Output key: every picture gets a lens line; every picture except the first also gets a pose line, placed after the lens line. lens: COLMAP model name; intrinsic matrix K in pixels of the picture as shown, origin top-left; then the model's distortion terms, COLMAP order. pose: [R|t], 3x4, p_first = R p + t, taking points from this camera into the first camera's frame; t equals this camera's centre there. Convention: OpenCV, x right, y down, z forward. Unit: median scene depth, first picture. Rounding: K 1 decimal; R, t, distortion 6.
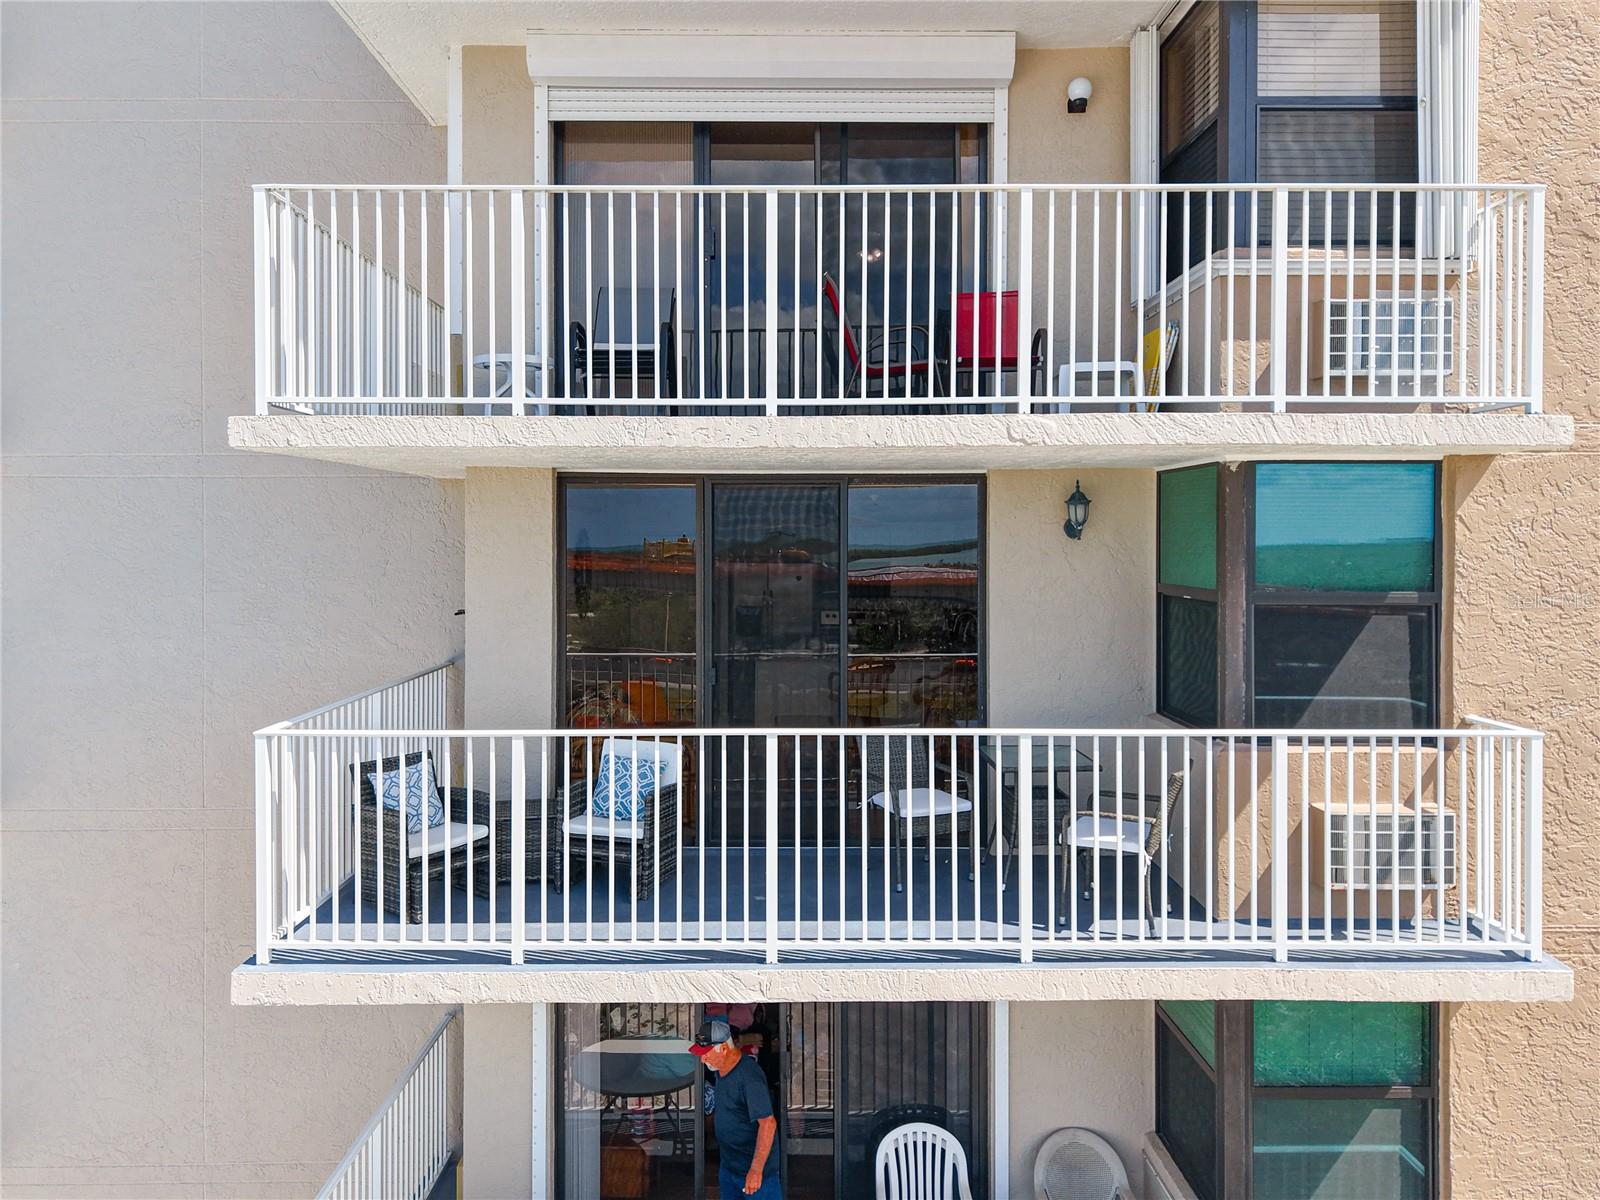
lens RADIAL K [[1096.9, 0, 799.8], [0, 1096.9, 556.6], [0, 0, 1]] dist [0.002490, -0.001843]
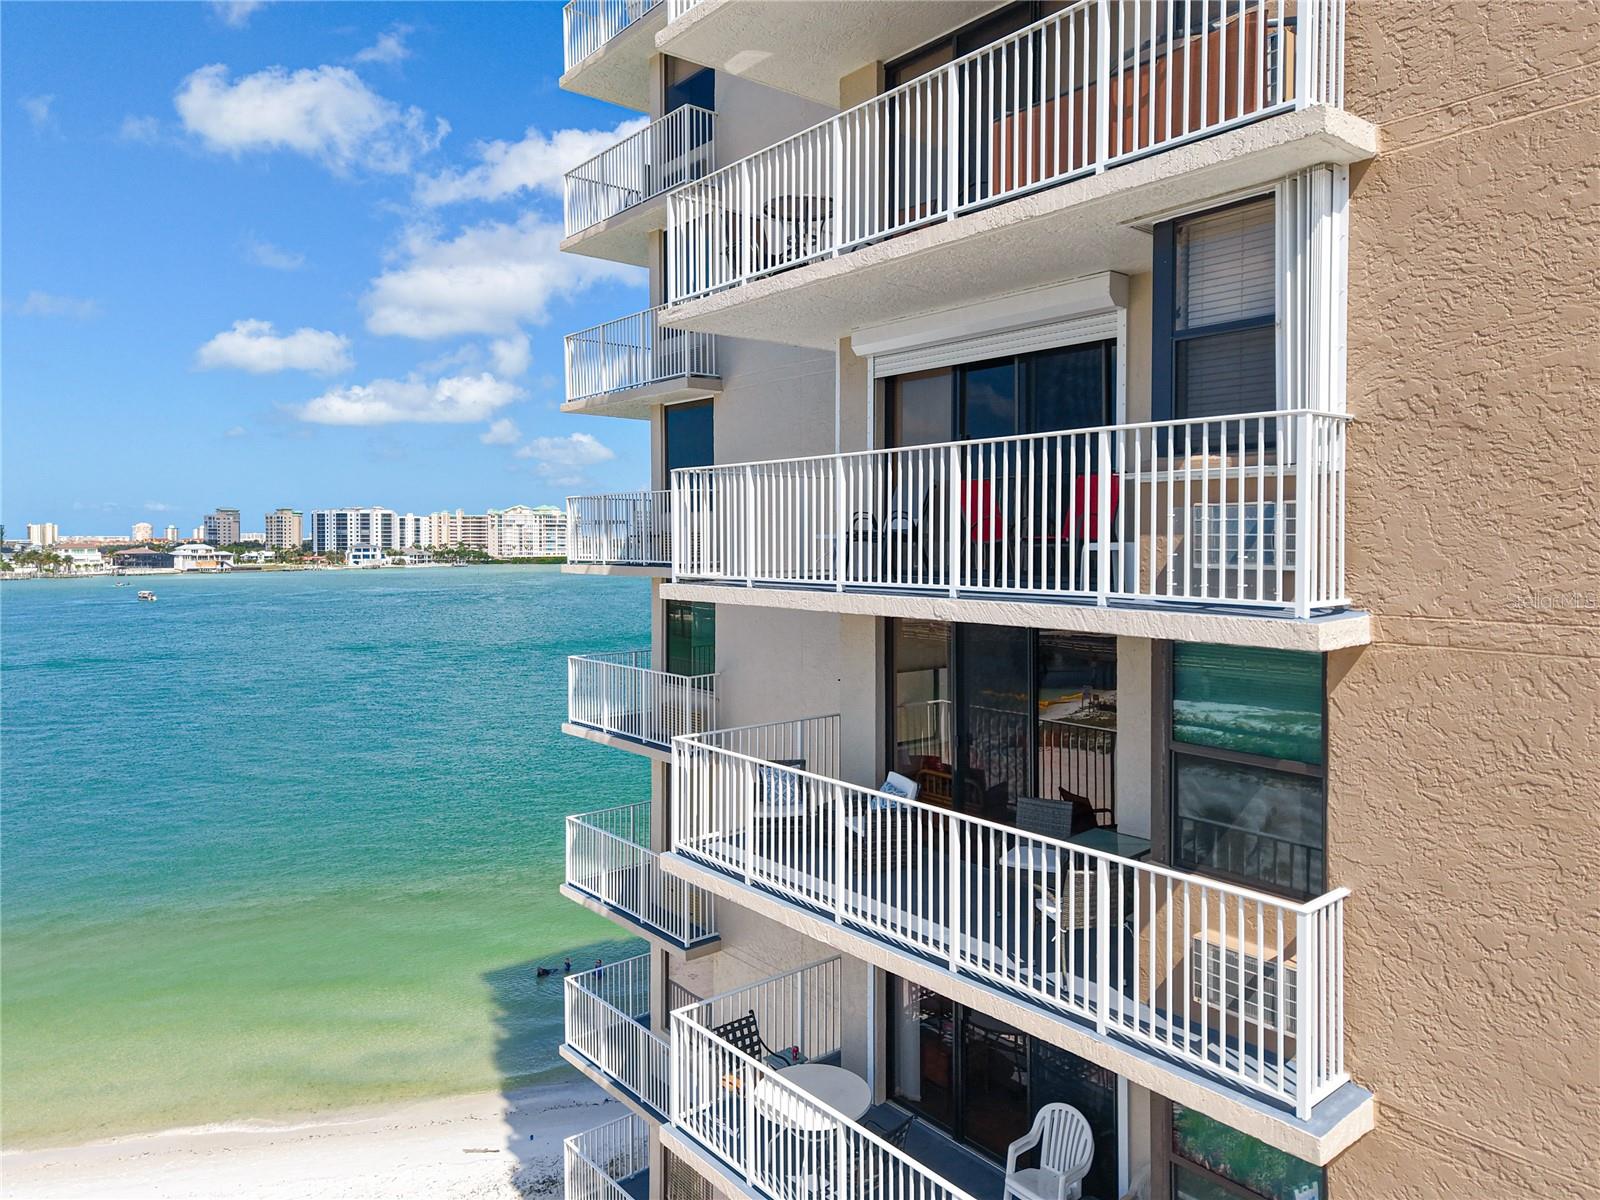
lens RADIAL K [[1096.9, 0, 799.8], [0, 1096.9, 556.6], [0, 0, 1]] dist [0.002490, -0.001843]
pose [[0.616028, 0.017277, -0.787535, 1.119182], [-0.011879, 0.999850, 0.012642, -0.182458], [0.787635, 0.001568, 0.616141, -0.065751]]
